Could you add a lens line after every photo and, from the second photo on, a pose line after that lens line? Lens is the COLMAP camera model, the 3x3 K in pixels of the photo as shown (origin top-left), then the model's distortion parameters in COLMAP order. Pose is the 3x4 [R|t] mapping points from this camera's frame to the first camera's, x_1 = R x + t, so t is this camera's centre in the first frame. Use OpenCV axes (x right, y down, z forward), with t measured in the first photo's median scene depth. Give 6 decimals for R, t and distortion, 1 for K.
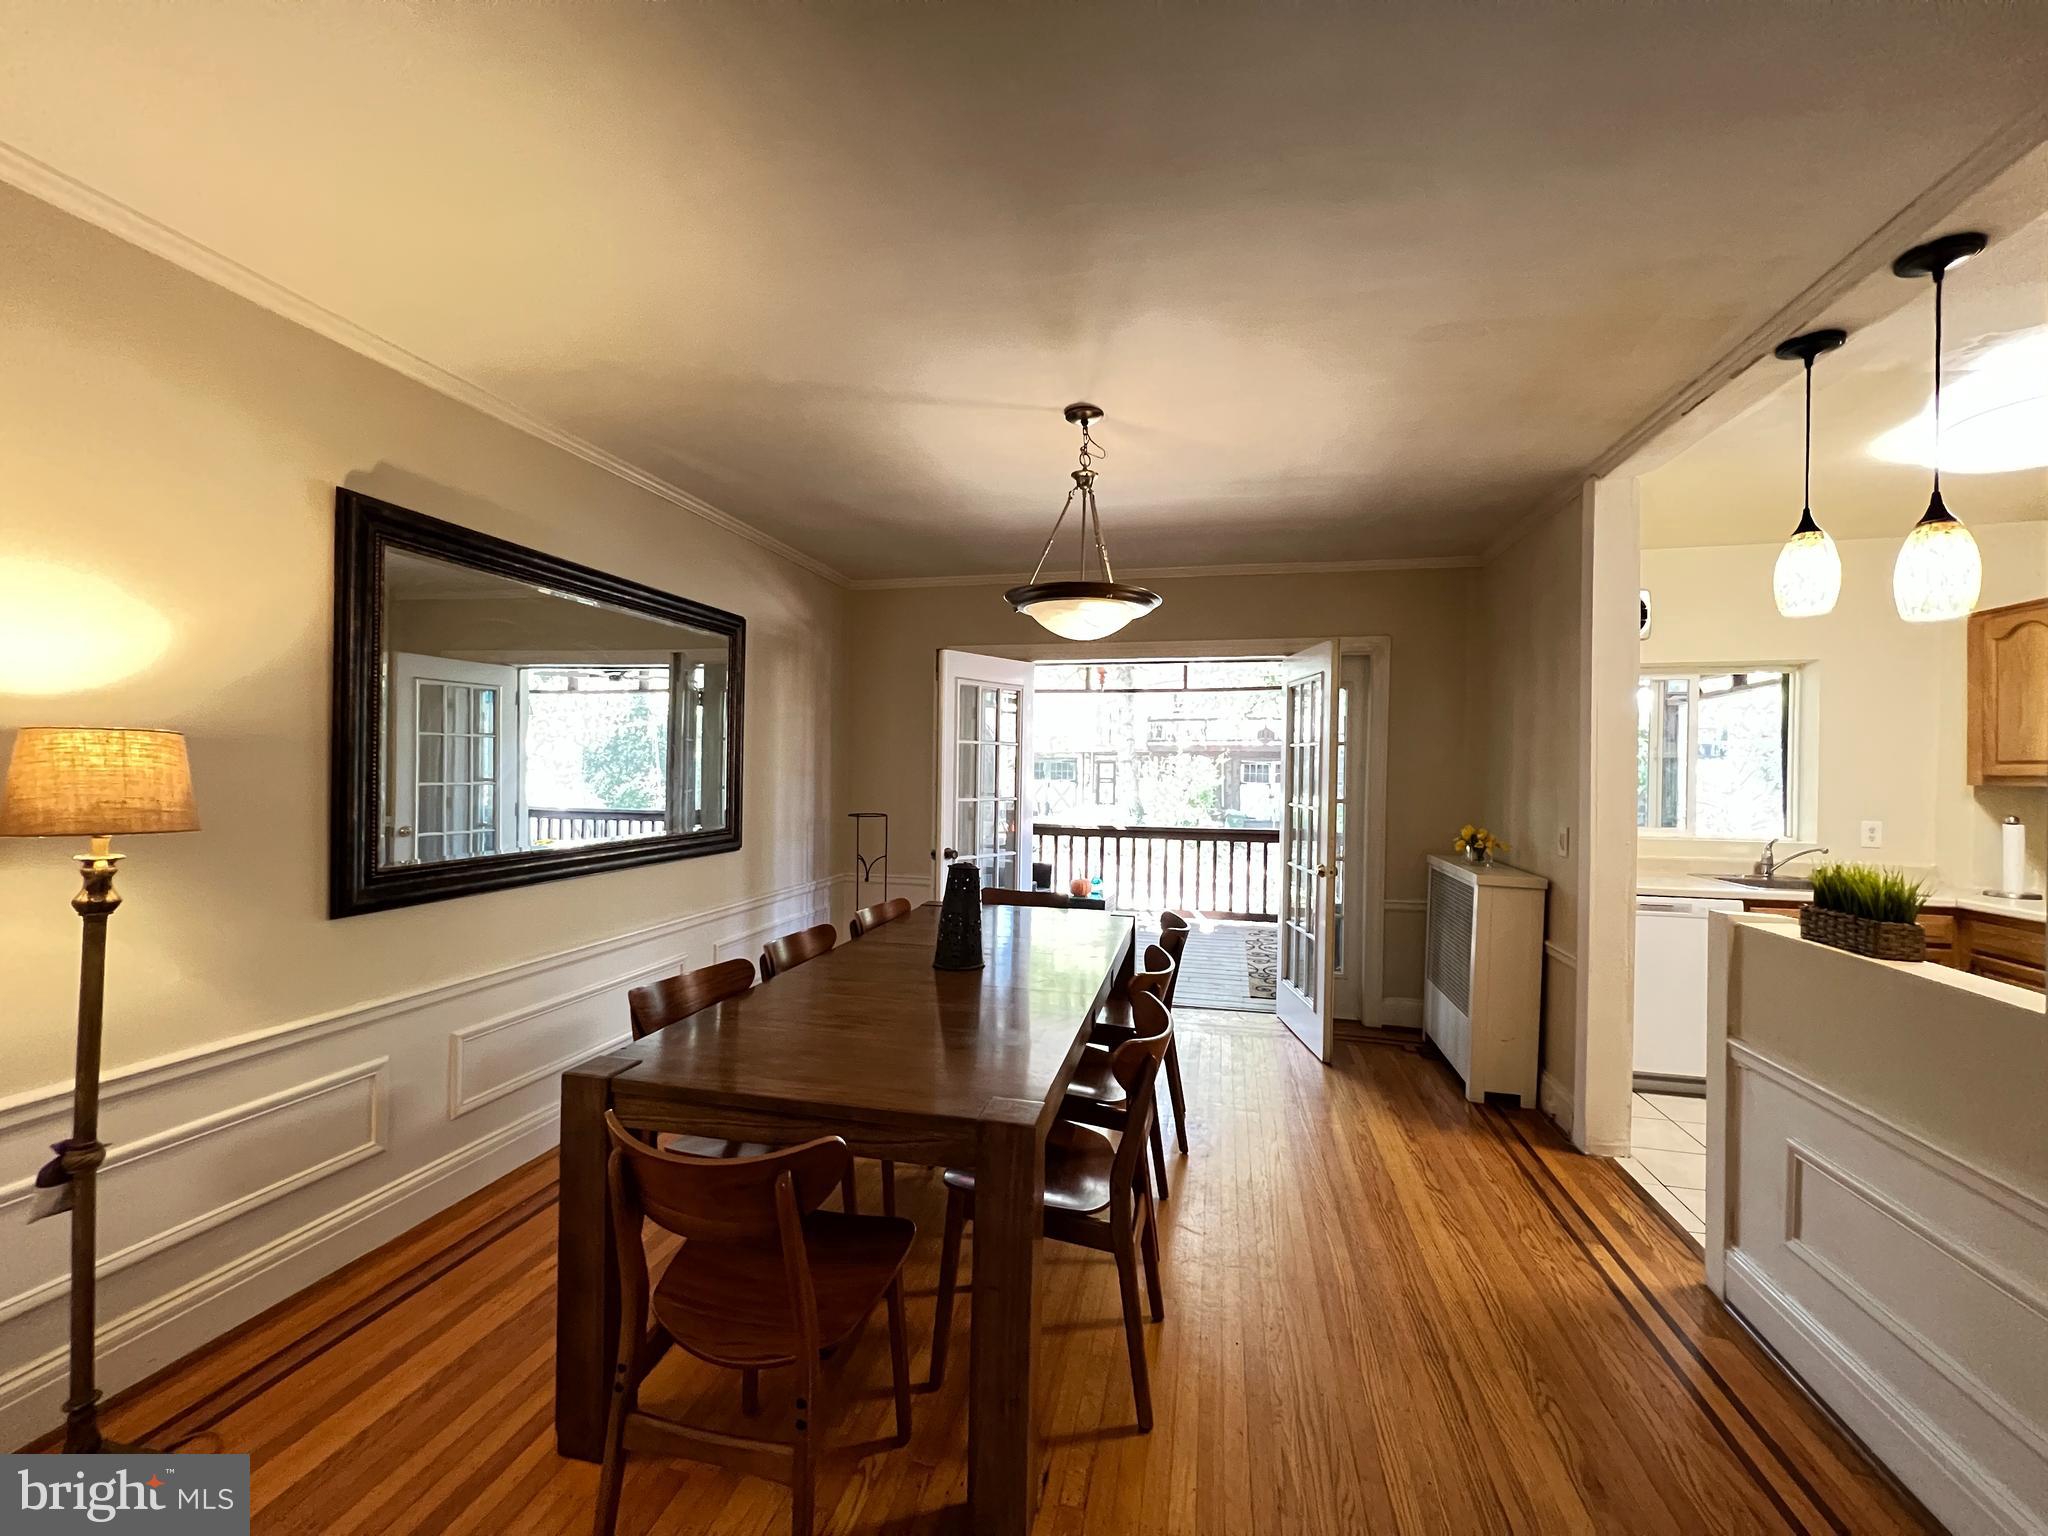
lens RADIAL K [[781.5, 0, 1024.0], [0, 781.5, 768.0], [0, 0, 1]] dist [0.000083, 0.000179]
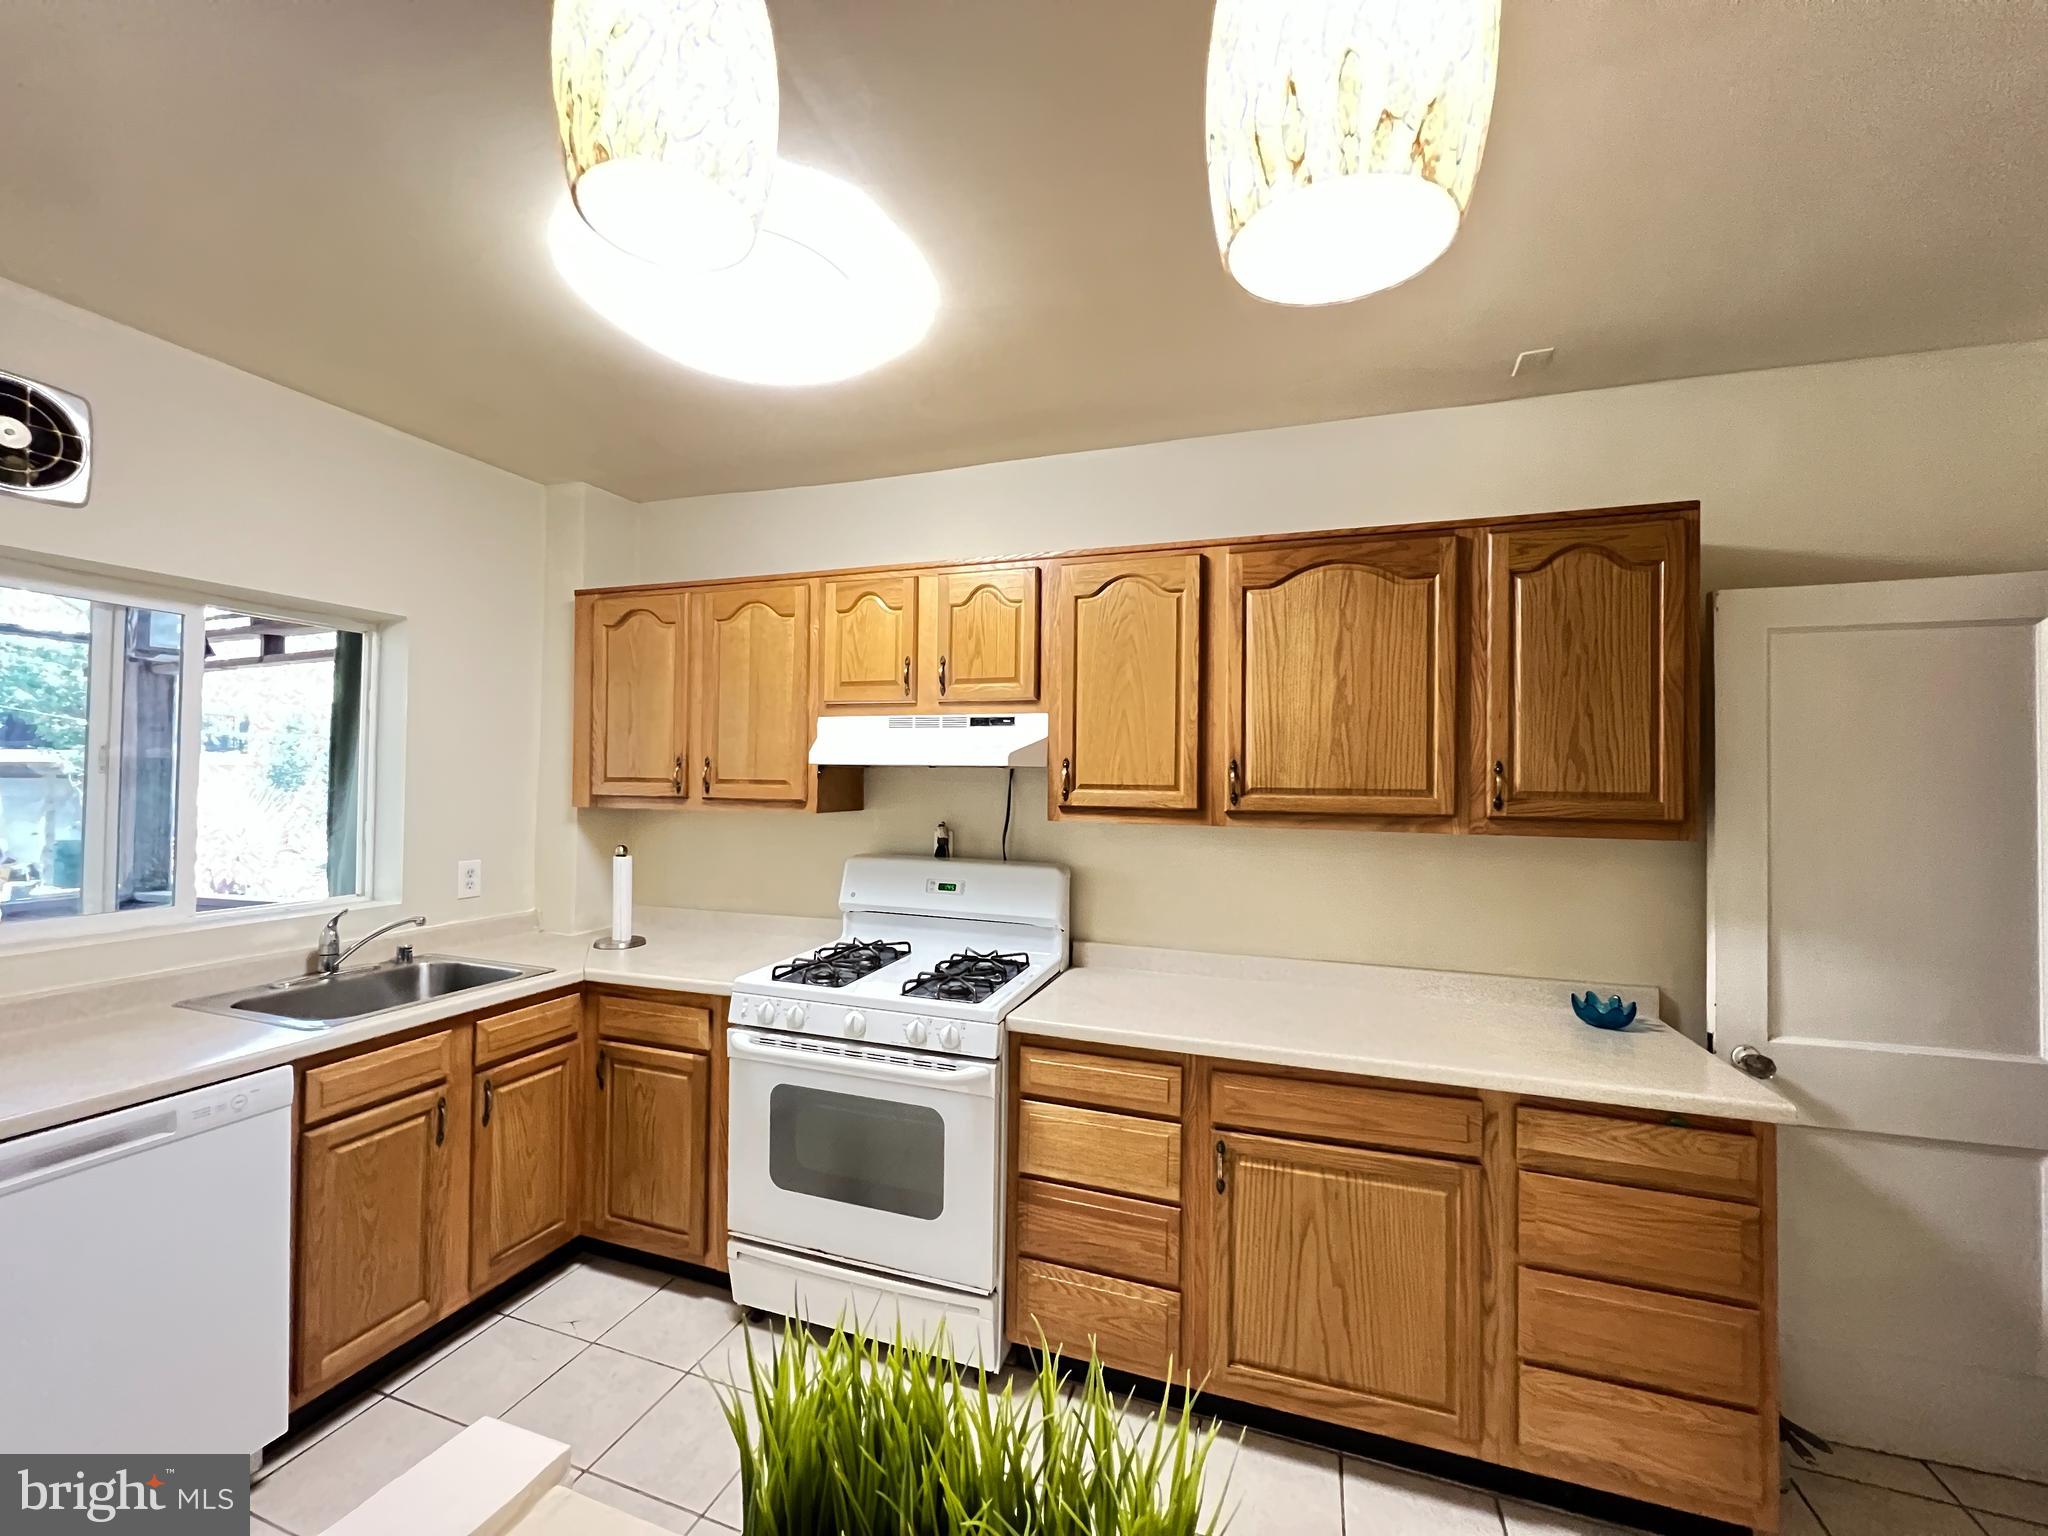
lens RADIAL K [[814.1, 0, 1024.0], [0, 814.1, 768.0], [0, 0, 1]] dist [0.022095, 0.000208]
pose [[0.085739, -0.007062, 0.996293, 0.388038], [-0.001683, 0.999972, 0.007233, -0.022738], [-0.996316, -0.002297, 0.085725, 0.439200]]
